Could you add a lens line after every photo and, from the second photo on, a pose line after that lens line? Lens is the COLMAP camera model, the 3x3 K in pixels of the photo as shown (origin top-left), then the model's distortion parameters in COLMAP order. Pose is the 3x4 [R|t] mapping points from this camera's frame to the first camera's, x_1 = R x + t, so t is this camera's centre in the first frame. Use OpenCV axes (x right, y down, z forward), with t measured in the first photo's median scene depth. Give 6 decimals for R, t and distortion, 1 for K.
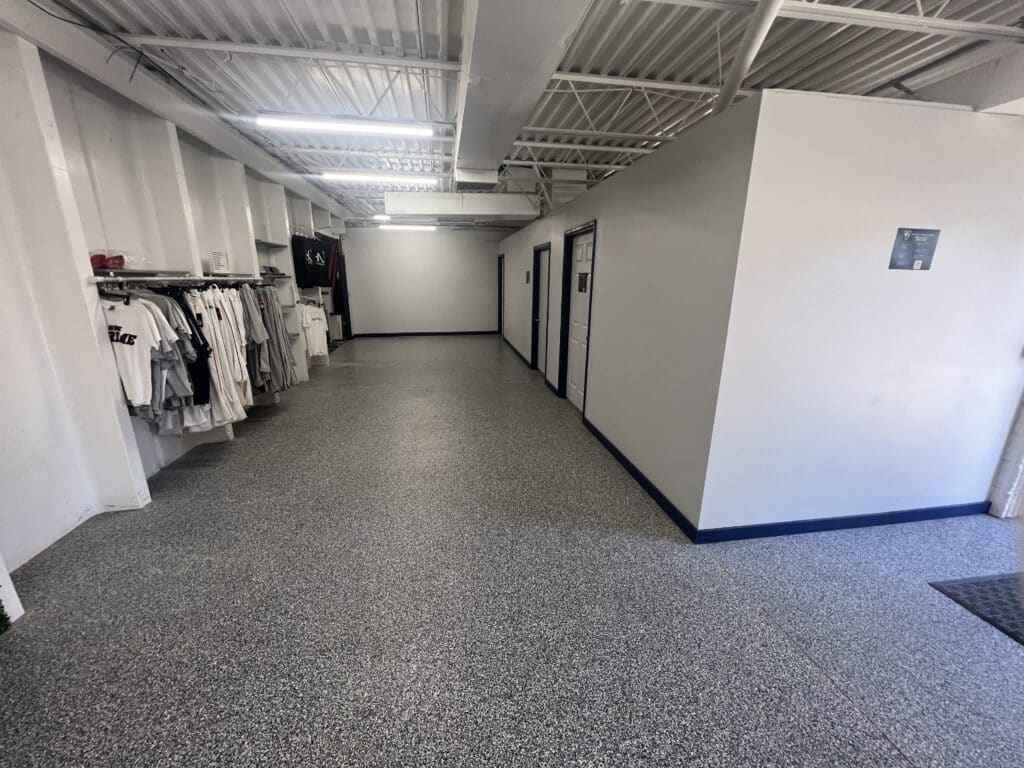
lens RADIAL K [[405.3, 0, 512.0], [0, 405.3, 384.0], [0, 0, 1]] dist [-0.001217, -0.000155]
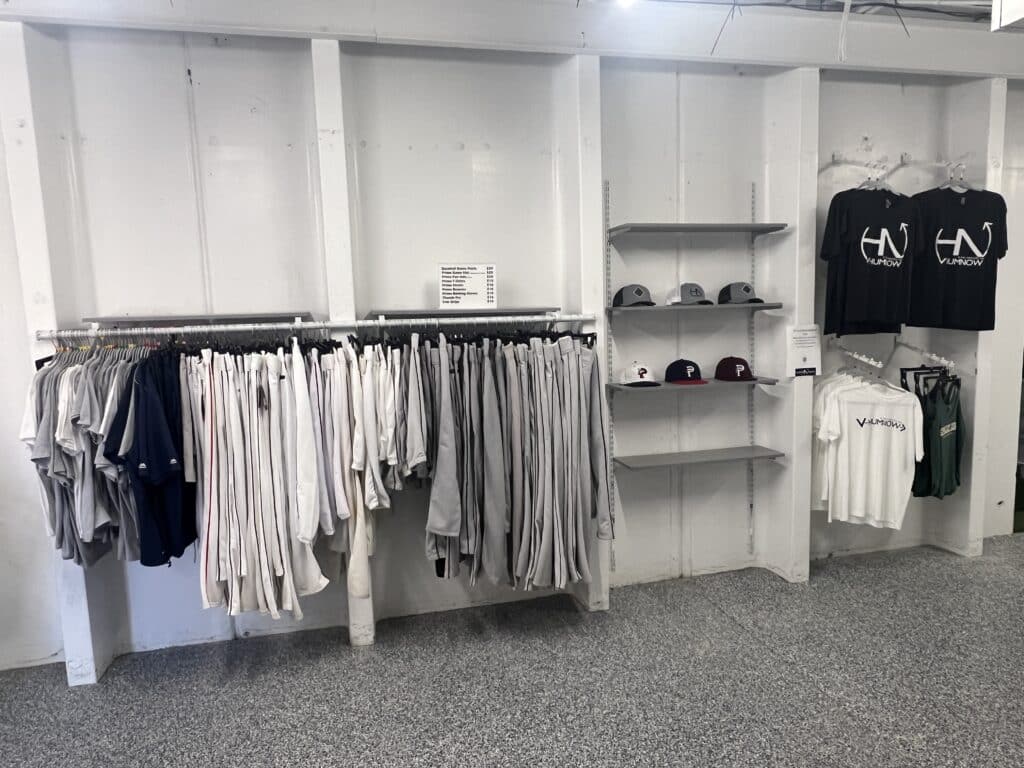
lens RADIAL K [[643.3, 0, 512.0], [0, 643.3, 384.0], [0, 0, 1]] dist [0.002948, 0.000603]
pose [[0.056741, 0.083708, -0.994874, 0.061676], [-0.214923, 0.974140, 0.069706, -0.259240], [0.974981, 0.209866, 0.073264, 1.041030]]
